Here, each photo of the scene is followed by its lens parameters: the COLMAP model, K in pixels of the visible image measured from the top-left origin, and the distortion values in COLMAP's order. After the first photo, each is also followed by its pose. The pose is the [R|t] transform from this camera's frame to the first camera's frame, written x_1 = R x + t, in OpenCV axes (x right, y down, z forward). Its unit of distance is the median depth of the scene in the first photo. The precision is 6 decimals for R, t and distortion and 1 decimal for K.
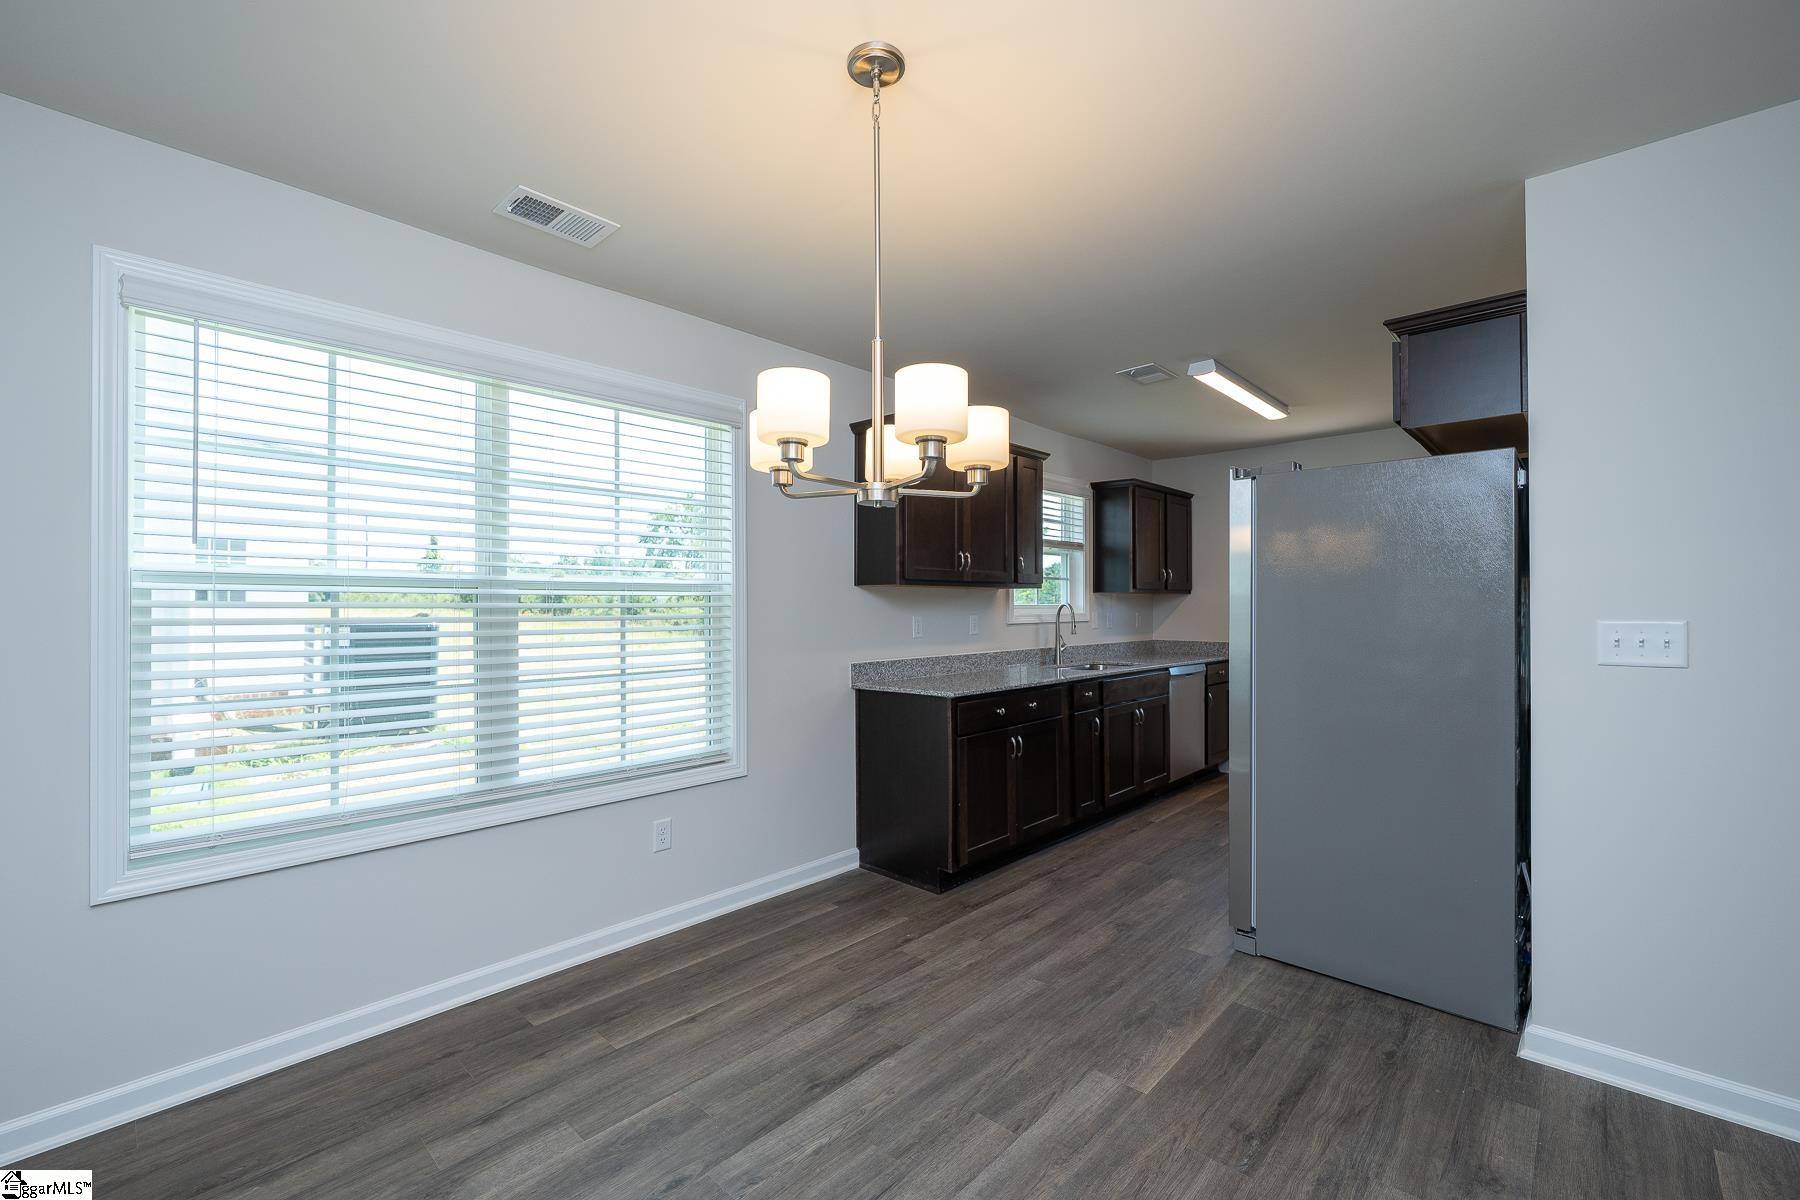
lens RADIAL K [[750.4, 0, 900.0], [0, 750.4, 600.0], [0, 0, 1]] dist [-0.001744, 0.000241]
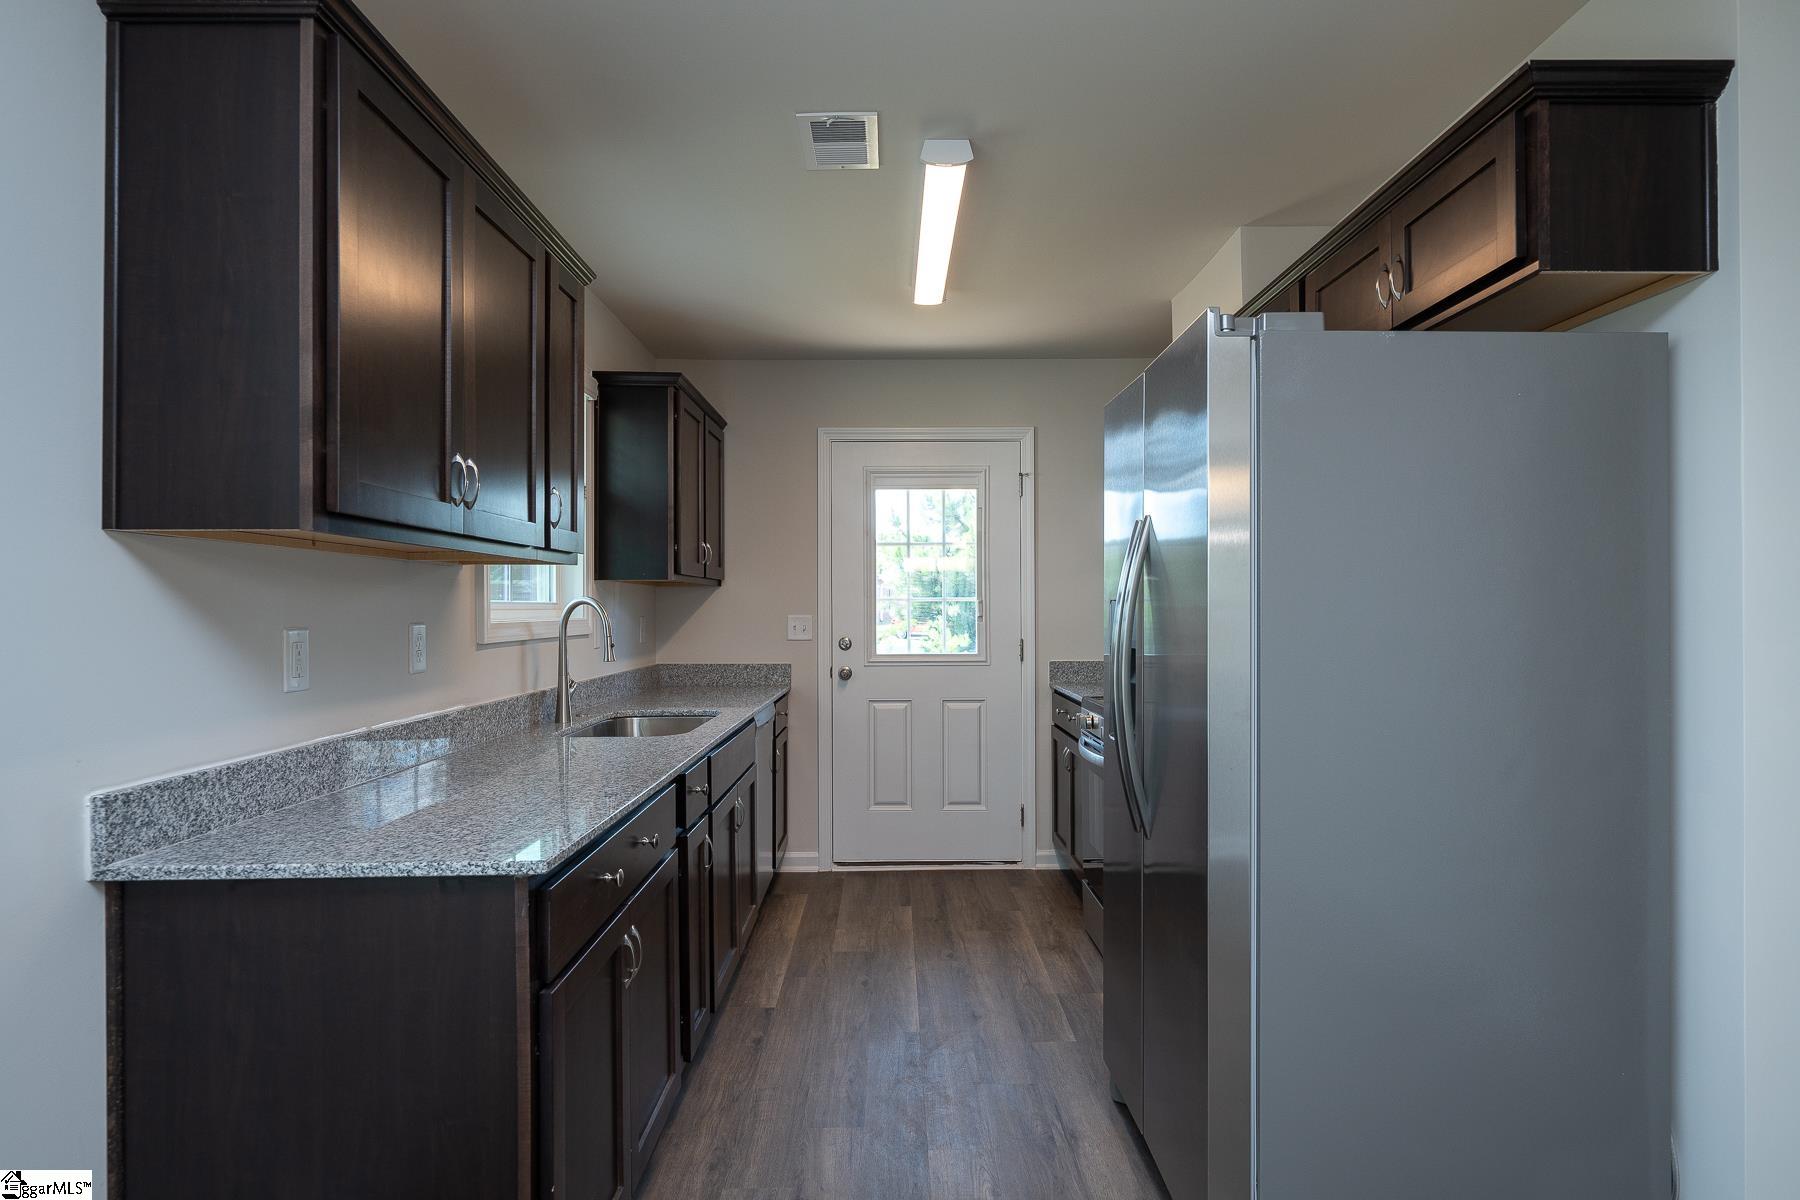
lens RADIAL K [[1001.2, 0, 900.6], [0, 1001.2, 605.5], [0, 0, 1]] dist [0.002316, 0.000509]
pose [[0.723470, 0.003164, 0.690348, -0.111065], [-0.005121, 0.999987, 0.000784, 0.009748], [-0.690336, -0.004103, 0.723477, 0.530586]]
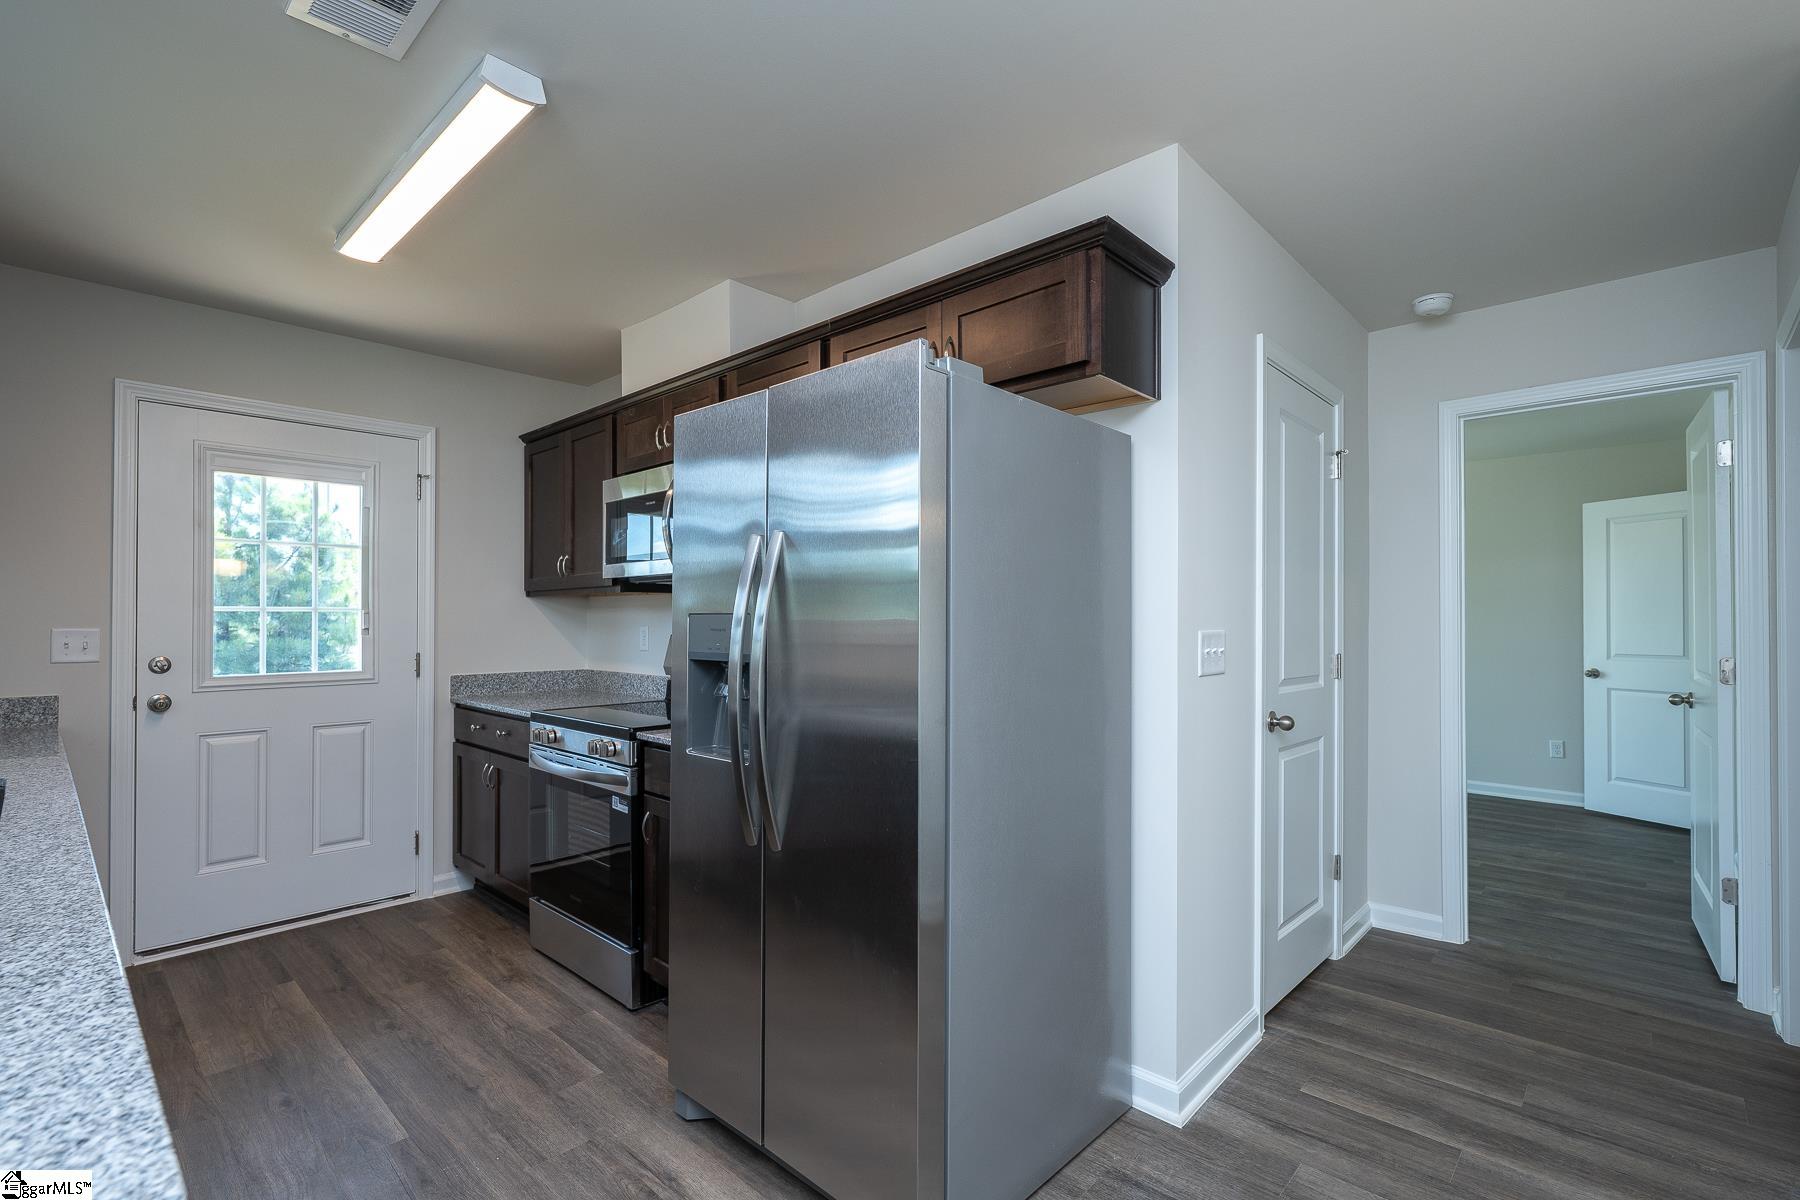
lens RADIAL K [[808.9, 0, 903.2], [0, 808.9, 614.9], [0, 0, 1]] dist [-0.002030, -0.000769]
pose [[-0.009486, 0.008091, 0.999922, -0.080418], [-0.009317, 0.999923, -0.008179, 0.010168], [-0.999912, -0.009394, -0.009410, 0.791930]]
